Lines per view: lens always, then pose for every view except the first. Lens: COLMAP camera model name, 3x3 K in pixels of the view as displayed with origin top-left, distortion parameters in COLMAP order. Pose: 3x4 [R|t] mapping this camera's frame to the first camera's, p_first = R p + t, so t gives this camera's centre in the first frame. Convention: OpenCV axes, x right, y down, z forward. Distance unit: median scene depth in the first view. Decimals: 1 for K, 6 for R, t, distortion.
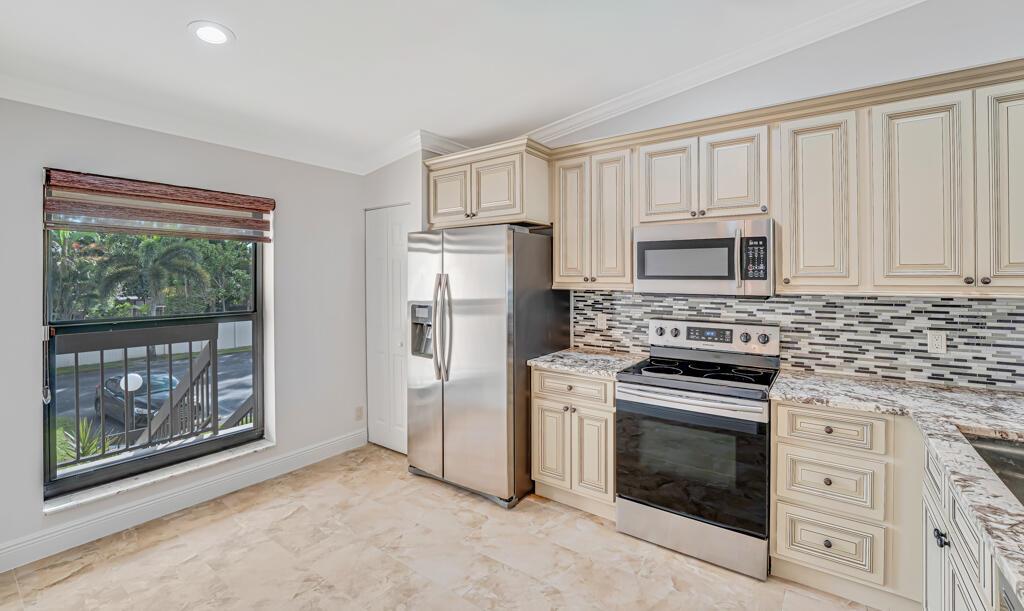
lens RADIAL K [[449.9, 0, 510.9], [0, 449.9, 275.2], [0, 0, 1]] dist [-0.015467, -0.000093]
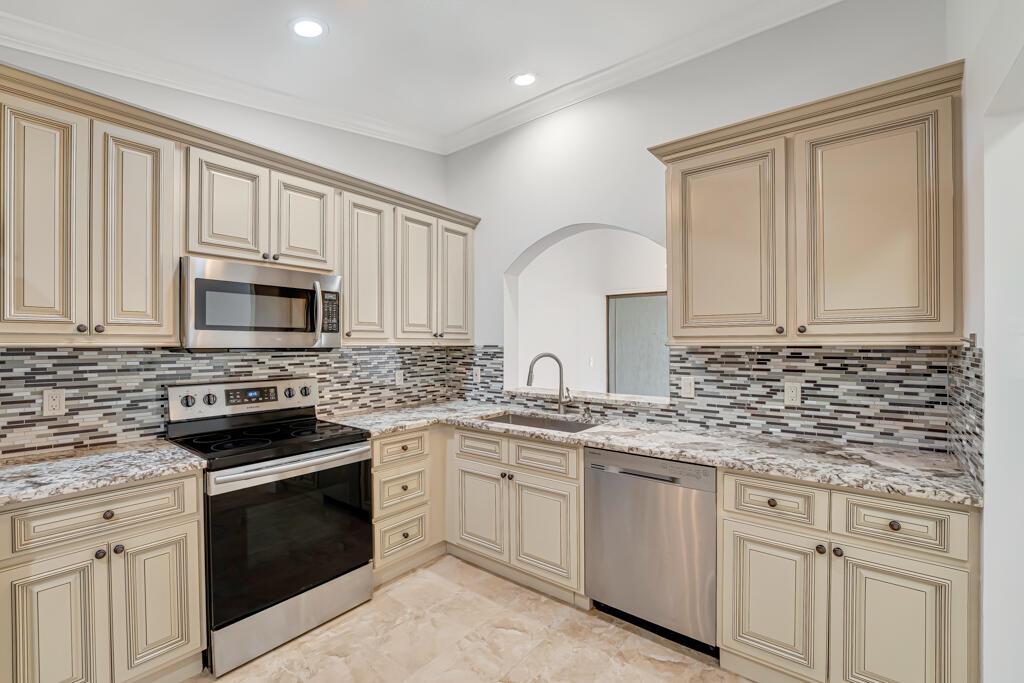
lens RADIAL K [[443.7, 0, 512.0], [0, 443.7, 341.5], [0, 0, 1]] dist [-0.000826, -0.000036]
pose [[0.048959, 0.005816, 0.998784, -0.408022], [0.000002, 0.999983, -0.005823, 0.032104], [-0.998801, 0.000287, 0.048958, 0.455307]]
